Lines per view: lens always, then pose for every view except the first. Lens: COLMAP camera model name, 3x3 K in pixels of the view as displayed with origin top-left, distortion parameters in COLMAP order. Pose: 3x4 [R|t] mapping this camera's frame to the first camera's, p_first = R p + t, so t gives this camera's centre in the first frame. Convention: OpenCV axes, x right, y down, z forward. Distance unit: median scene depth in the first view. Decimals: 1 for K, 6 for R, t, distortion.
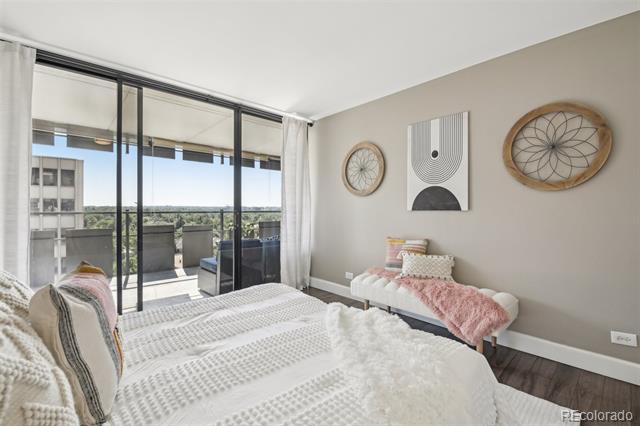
lens RADIAL K [[284.4, 0, 321.3], [0, 284.4, 207.6], [0, 0, 1]] dist [0.002242, -0.004947]
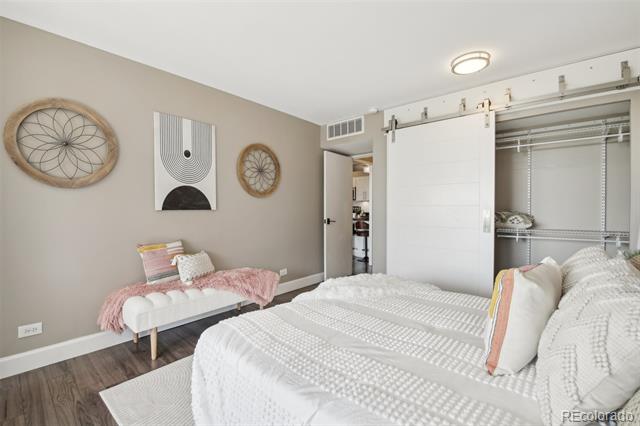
lens RADIAL K [[275.1, 0, 316.5], [0, 275.1, 213.3], [0, 0, 1]] dist [-0.001243, -0.010728]
pose [[-0.081934, -0.014483, 0.996533, -0.607720], [-0.009862, 0.999857, 0.013720, 0.004350], [-0.996589, -0.008703, -0.082065, 0.623212]]
